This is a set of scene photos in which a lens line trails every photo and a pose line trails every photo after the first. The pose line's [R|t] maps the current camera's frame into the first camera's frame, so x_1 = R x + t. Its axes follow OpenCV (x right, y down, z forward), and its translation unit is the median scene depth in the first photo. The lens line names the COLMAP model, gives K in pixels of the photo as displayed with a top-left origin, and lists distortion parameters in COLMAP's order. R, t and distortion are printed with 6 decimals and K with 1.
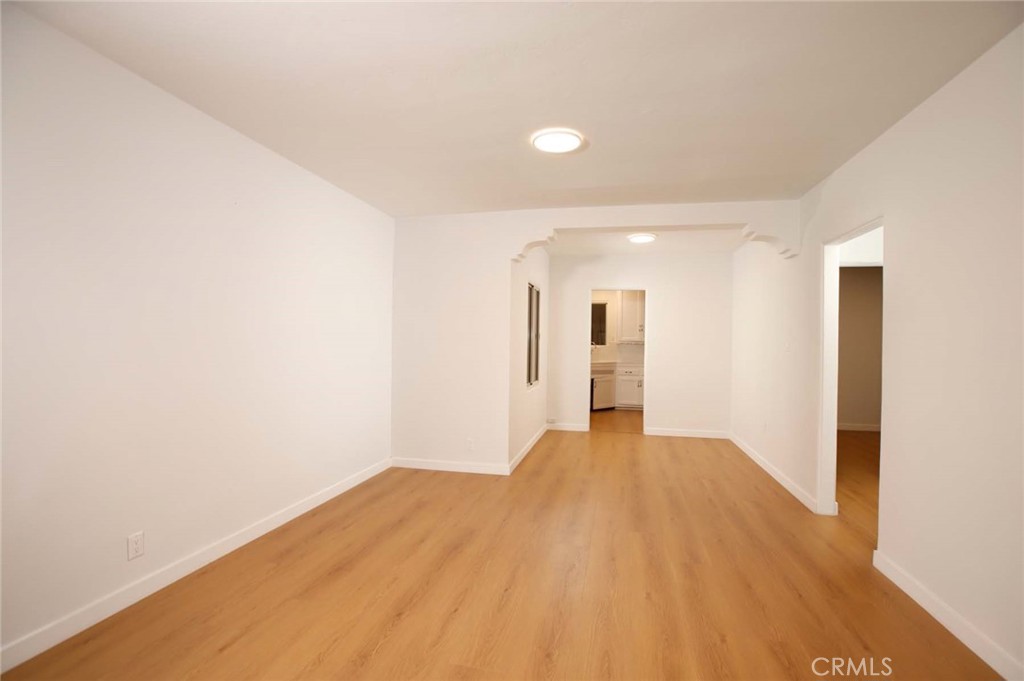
lens RADIAL K [[468.5, 0, 515.9], [0, 468.5, 343.8], [0, 0, 1]] dist [-0.054859, 0.020829]
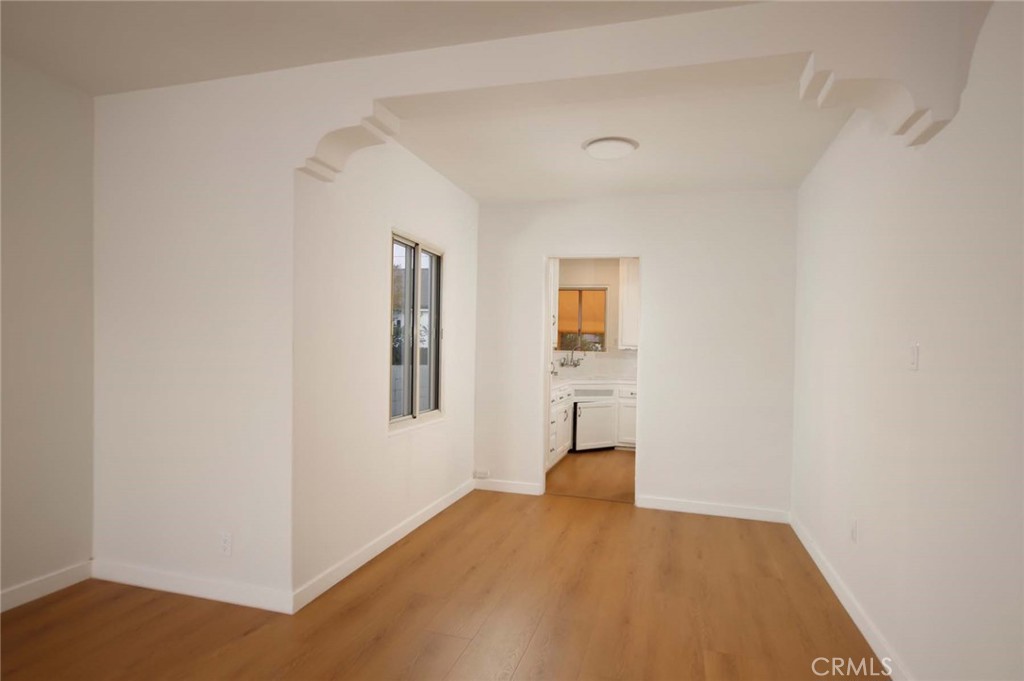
lens RADIAL K [[530.4, 0, 509.6], [0, 530.4, 345.7], [0, 0, 1]] dist [0.028263, -0.000102]
pose [[0.995620, 0.004323, -0.093388, 0.181526], [-0.005522, 0.999906, -0.012585, 0.006391], [0.093324, 0.013045, 0.995550, 0.323345]]
